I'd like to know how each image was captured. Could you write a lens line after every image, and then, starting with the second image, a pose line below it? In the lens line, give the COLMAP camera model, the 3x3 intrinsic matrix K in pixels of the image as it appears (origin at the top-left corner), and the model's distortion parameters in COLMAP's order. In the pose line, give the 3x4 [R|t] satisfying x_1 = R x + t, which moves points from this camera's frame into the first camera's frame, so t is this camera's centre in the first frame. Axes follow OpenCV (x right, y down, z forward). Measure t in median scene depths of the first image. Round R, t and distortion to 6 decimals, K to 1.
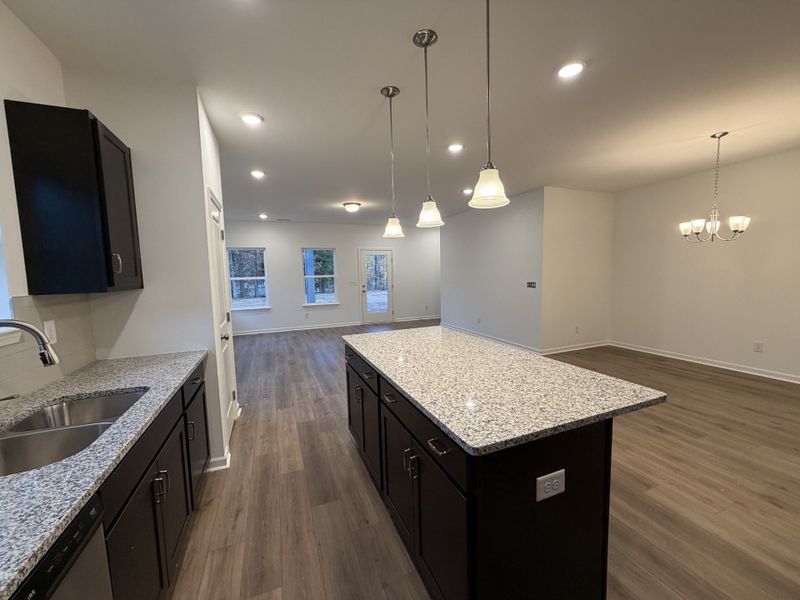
lens RADIAL K [[318.1, 0, 397.8], [0, 318.1, 301.3], [0, 0, 1]] dist [0.000426, 0.000066]
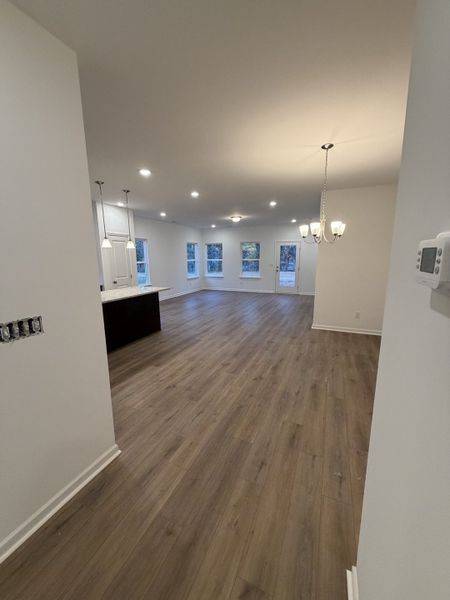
lens RADIAL K [[238.6, 0, 225.0], [0, 238.6, 300.0], [0, 0, 1]] dist [0.000426, 0.000066]
pose [[0.697742, 0.147098, -0.701084, 0.592930], [-0.073355, 0.988217, 0.134337, -0.032419], [0.712584, -0.042304, 0.700311, 0.055726]]
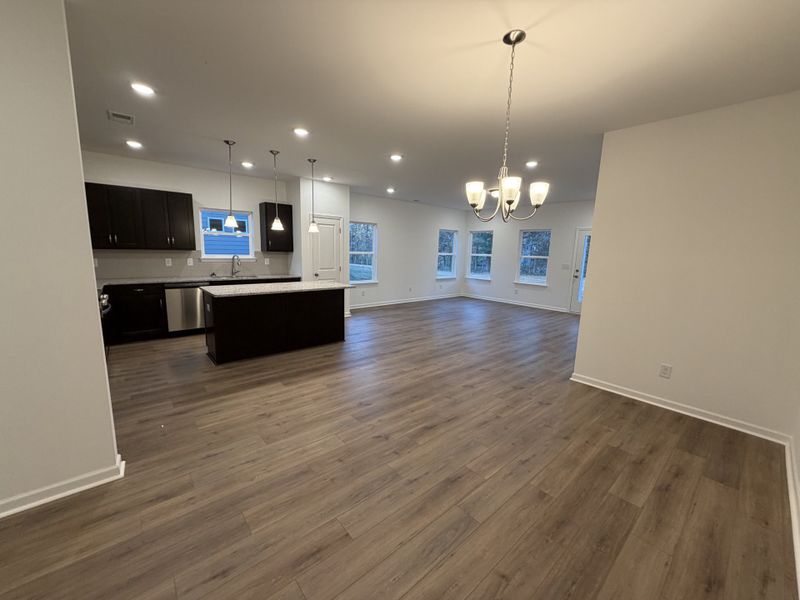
lens RADIAL K [[318.1, 0, 397.8], [0, 318.1, 301.3], [0, 0, 1]] dist [0.000426, 0.000066]
pose [[0.323800, 0.185645, -0.927734, 0.657053], [-0.121883, 0.980575, 0.153679, -0.045260], [0.938242, 0.063314, 0.340137, 0.259600]]
